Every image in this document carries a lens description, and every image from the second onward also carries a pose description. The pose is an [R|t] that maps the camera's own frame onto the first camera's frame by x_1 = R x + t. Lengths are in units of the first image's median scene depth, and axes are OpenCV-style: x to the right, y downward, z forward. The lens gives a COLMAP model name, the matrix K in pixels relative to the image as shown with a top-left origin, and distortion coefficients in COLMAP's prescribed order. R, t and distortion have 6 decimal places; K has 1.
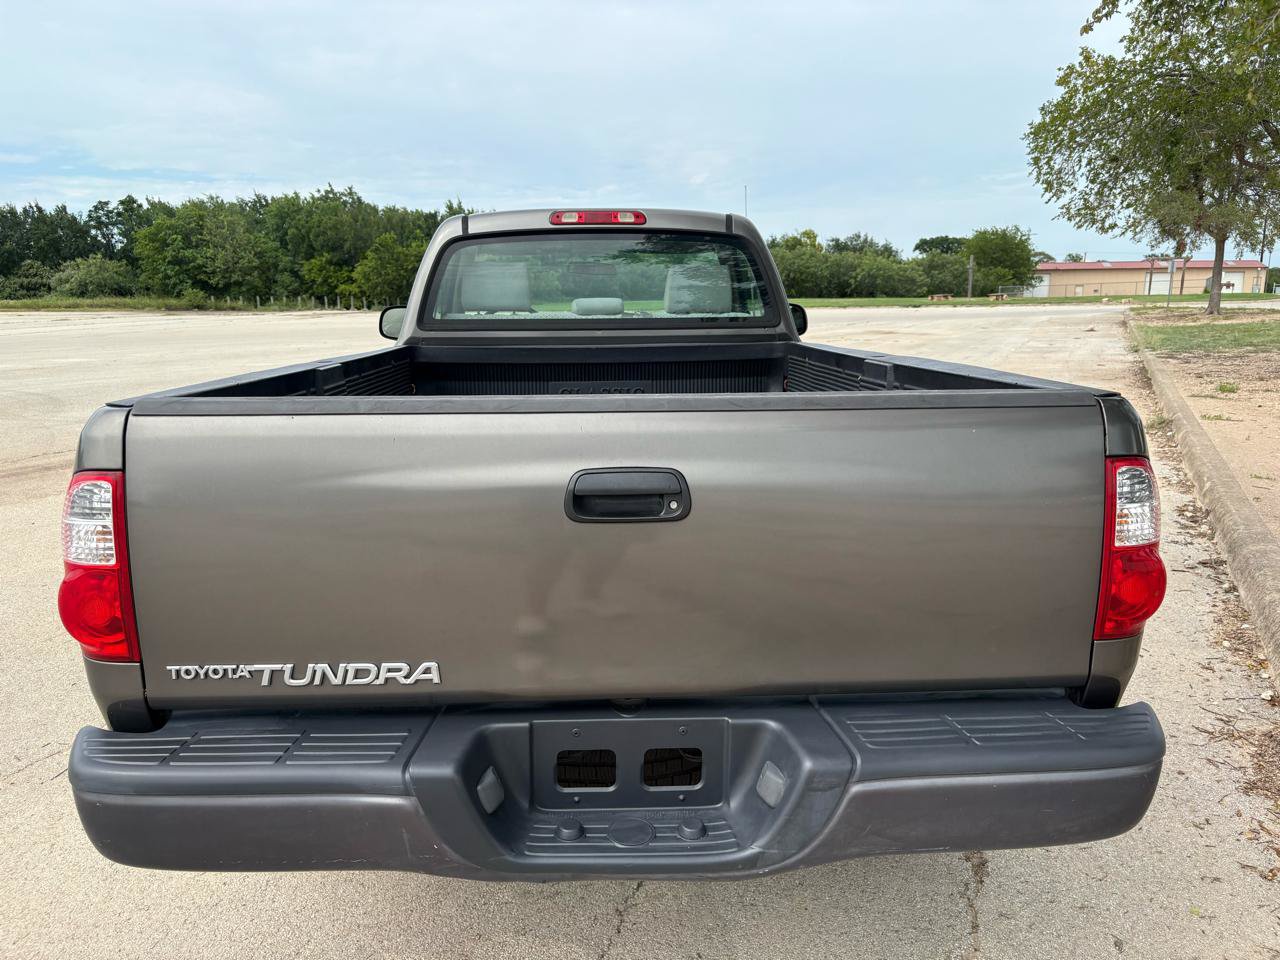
lens RADIAL K [[972.1, 0, 627.8], [0, 972.1, 484.7], [0, 0, 1]] dist [0.044449, -0.050306]
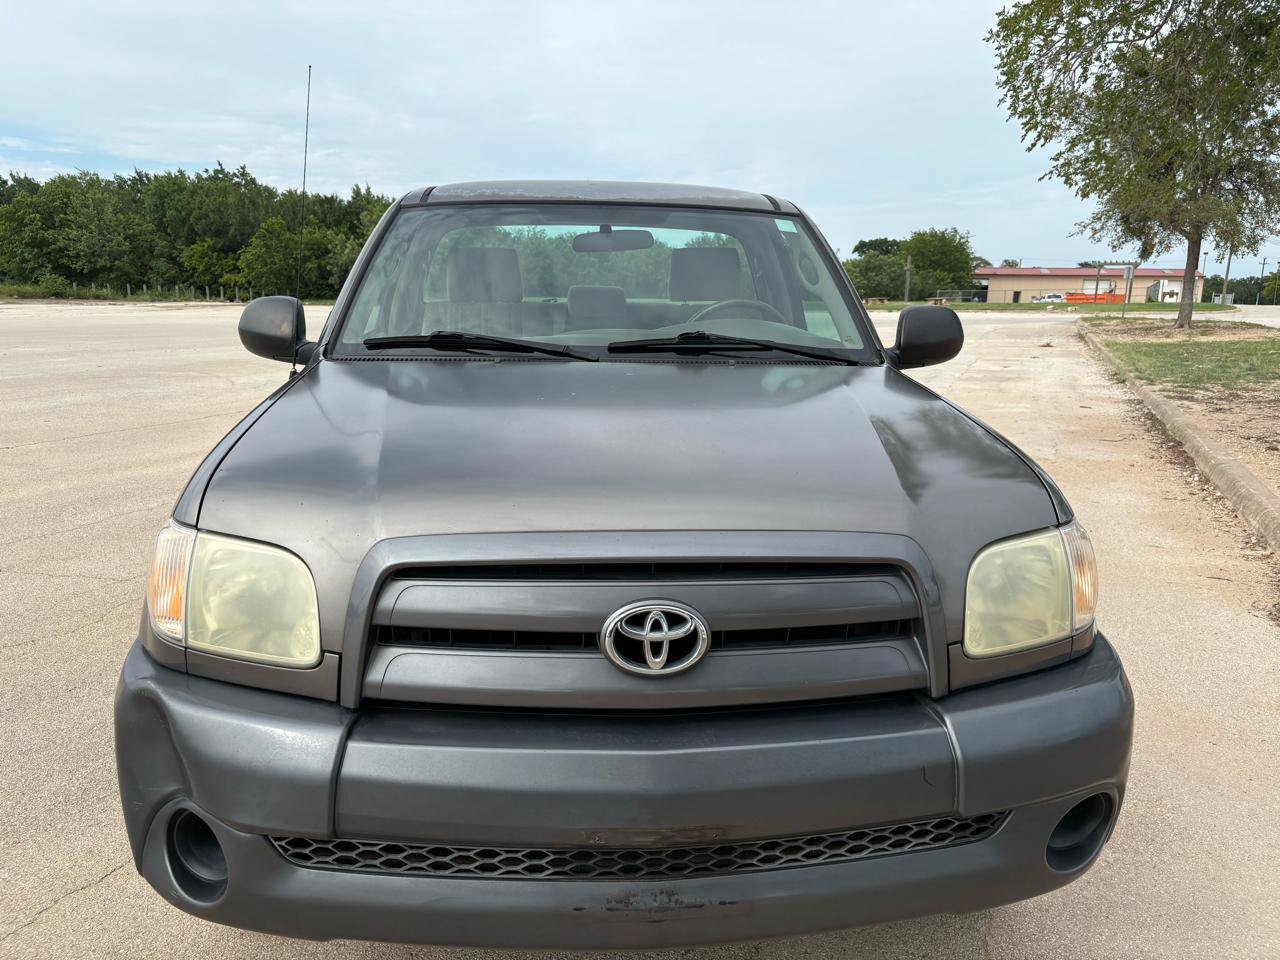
lens RADIAL K [[972.1, 0, 633.8], [0, 972.1, 487.1], [0, 0, 1]] dist [0.044449, -0.050306]
pose [[0.997913, 0.006878, 0.064206, 0.068140], [-0.007219, 0.999961, 0.005083, -0.037925], [-0.064169, -0.005536, 0.997924, 0.187233]]
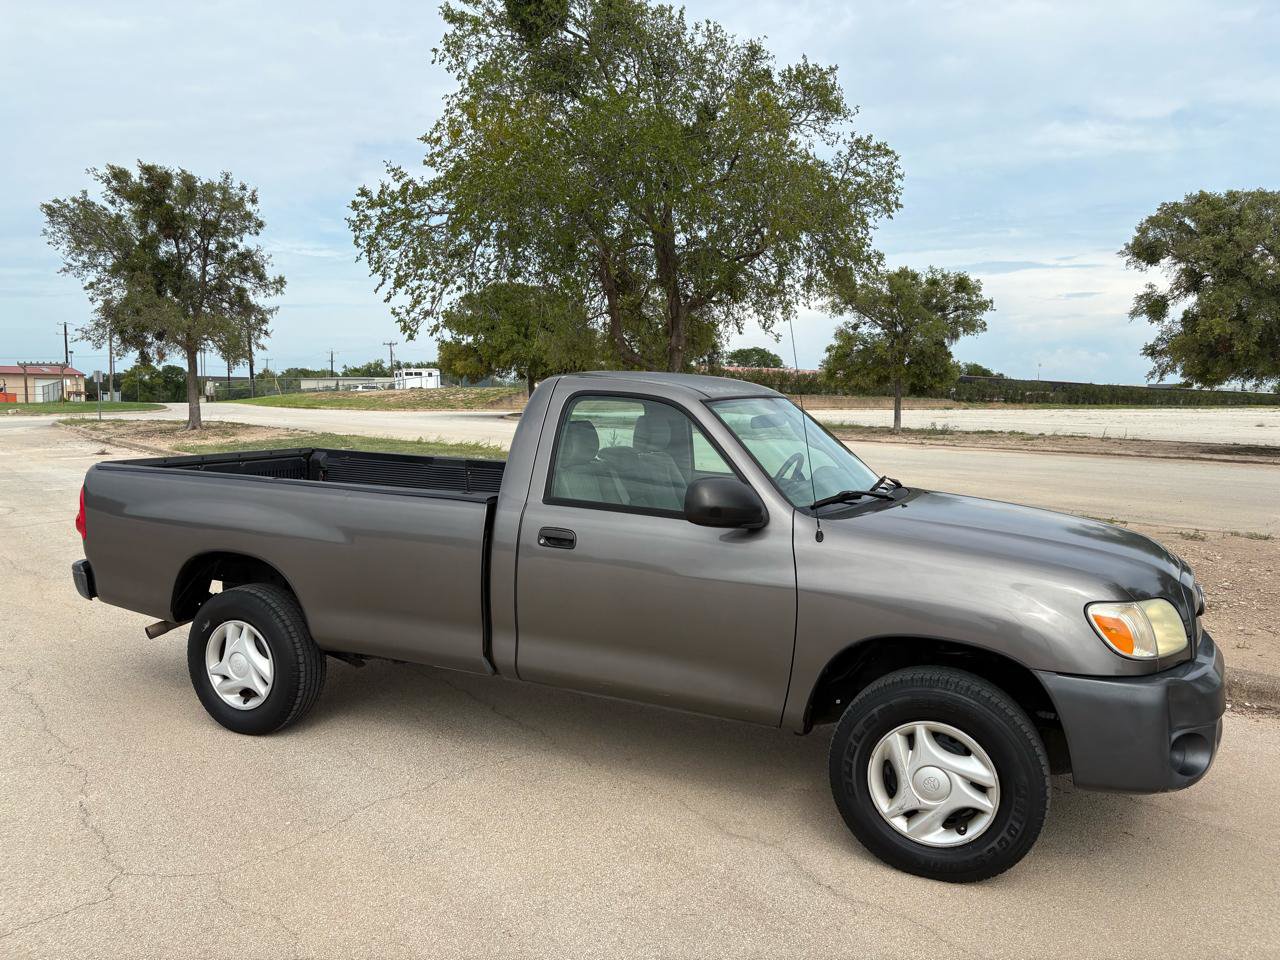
lens RADIAL K [[972.1, 0, 634.4], [0, 972.1, 483.8], [0, 0, 1]] dist [0.044449, -0.050306]
pose [[0.433981, -0.074602, 0.897828, -0.067329], [0.168186, 0.985755, 0.000612, -0.055147], [-0.885084, 0.150737, 0.440346, 0.239354]]
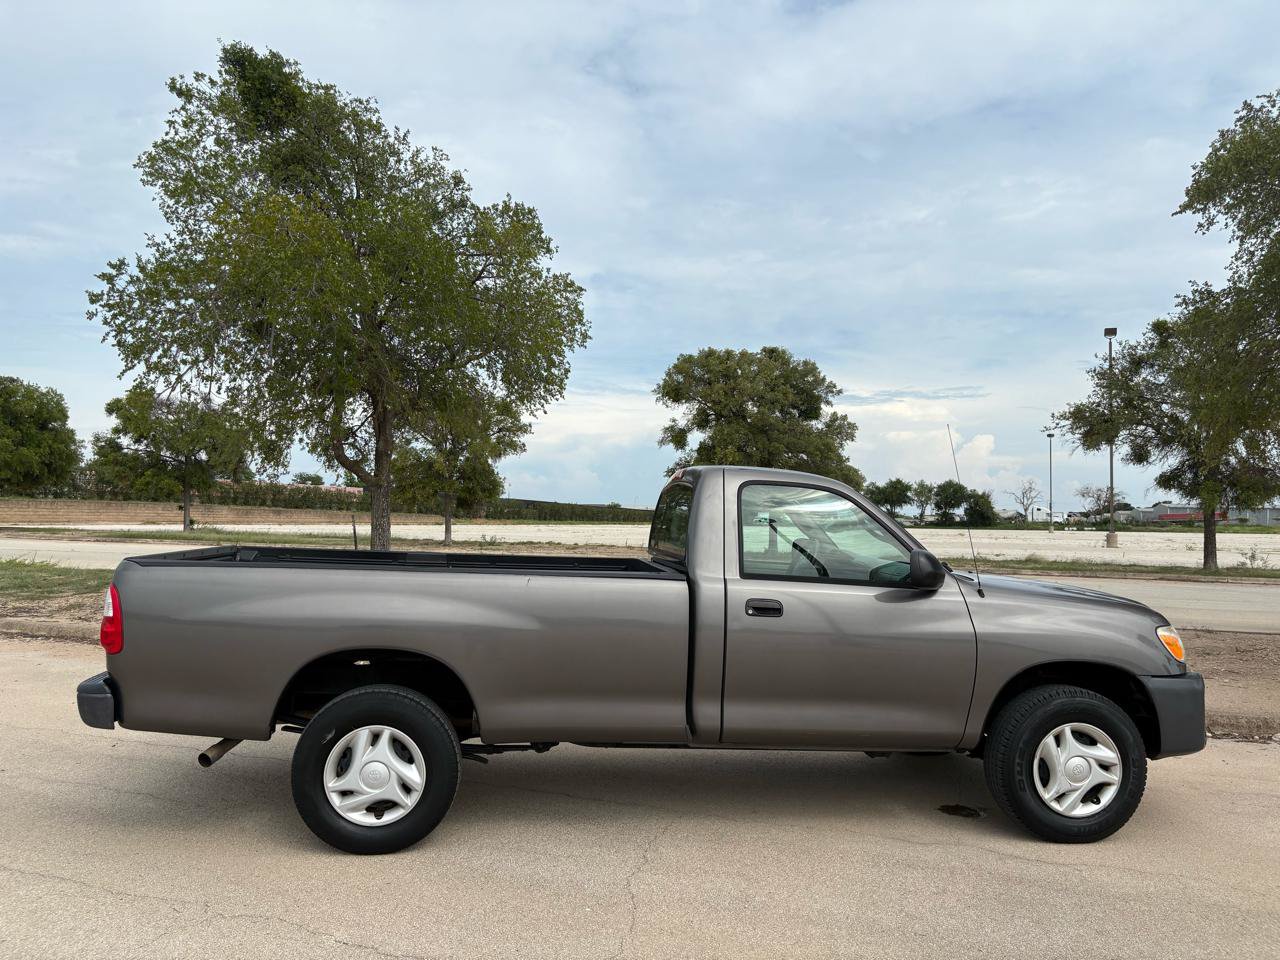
lens RADIAL K [[972.1, 0, 632.8], [0, 972.1, 490.4], [0, 0, 1]] dist [0.044449, -0.050306]
pose [[-0.089350, 0.030564, 0.995531, -0.100842], [0.182049, 0.983192, -0.013846, -0.068406], [-0.979221, 0.179999, -0.093412, 0.333293]]
